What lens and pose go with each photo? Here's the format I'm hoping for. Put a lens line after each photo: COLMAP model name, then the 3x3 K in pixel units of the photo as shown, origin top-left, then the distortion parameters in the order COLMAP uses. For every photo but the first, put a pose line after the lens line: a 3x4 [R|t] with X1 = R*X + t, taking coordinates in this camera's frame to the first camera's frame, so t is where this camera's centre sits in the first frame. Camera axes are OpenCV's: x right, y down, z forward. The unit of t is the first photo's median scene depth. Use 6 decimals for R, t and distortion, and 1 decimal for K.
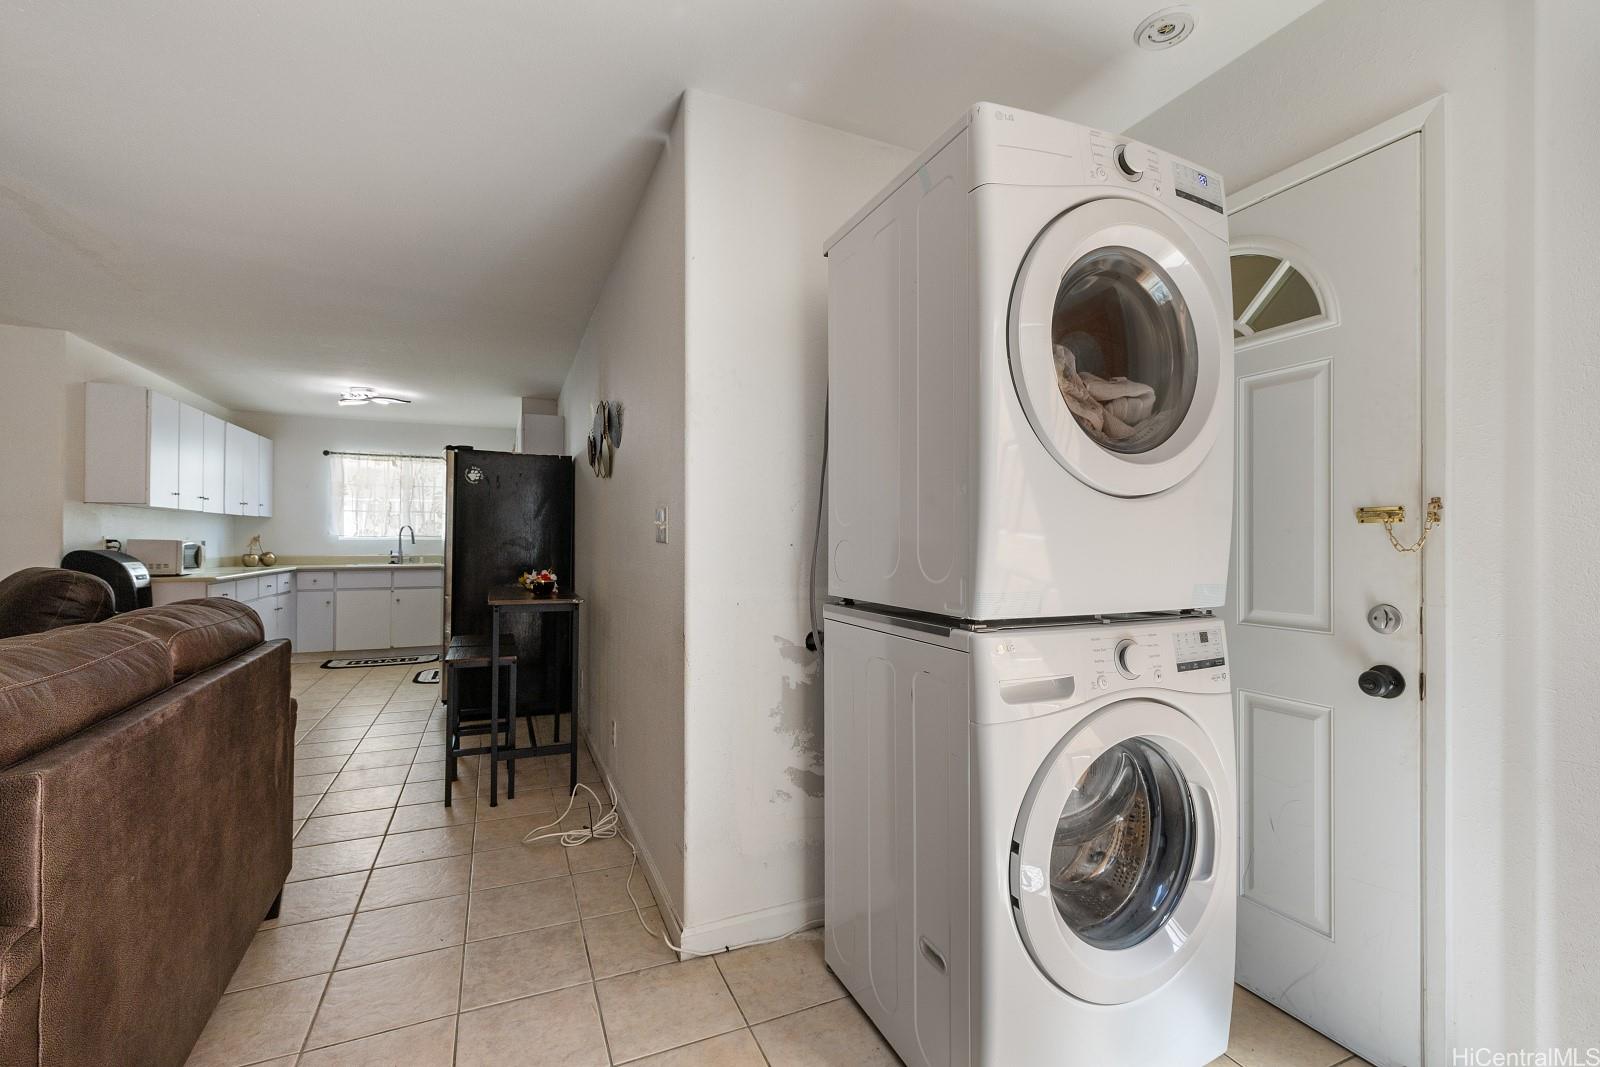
lens RADIAL K [[679.0, 0, 801.7], [0, 679.0, 532.4], [0, 0, 1]] dist [-0.000015, 0.000058]
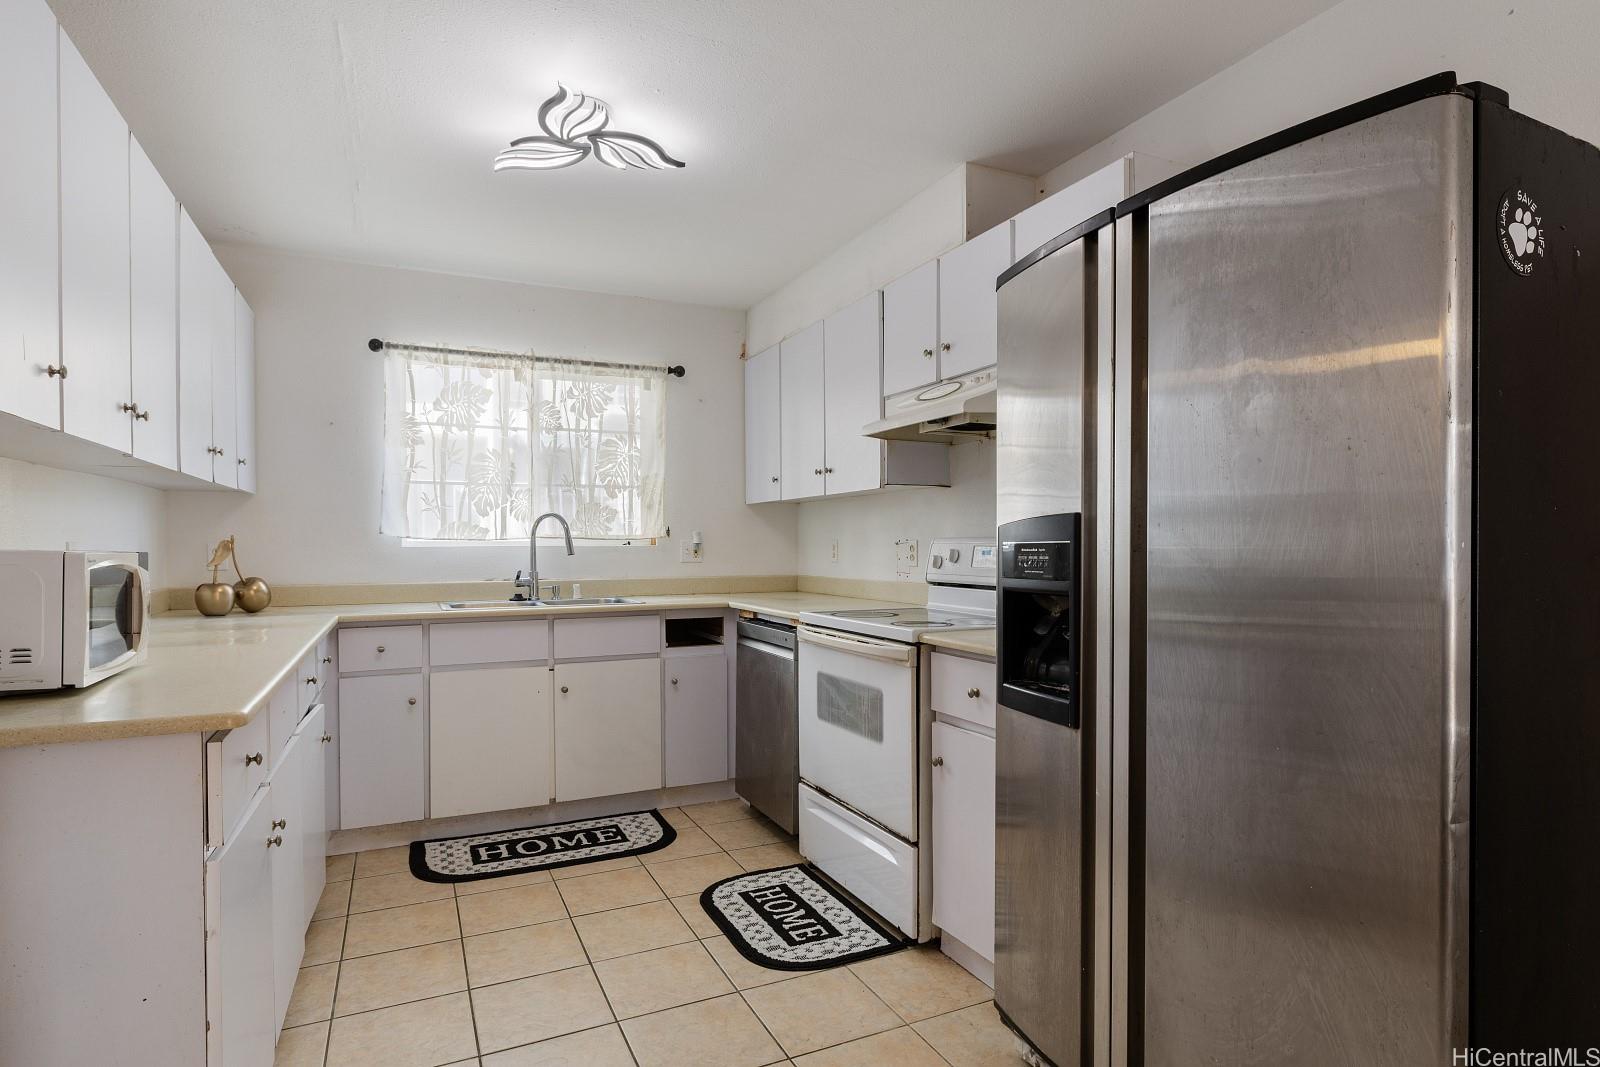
lens RADIAL K [[828.8, 0, 800.0], [0, 828.8, 544.3], [0, 0, 1]] dist [0.004451, -0.000125]
pose [[0.999691, -0.005708, 0.024214, -0.470258], [0.005447, 0.999927, 0.010802, 0.005109], [-0.024273, -0.010667, 0.999648, 0.493148]]
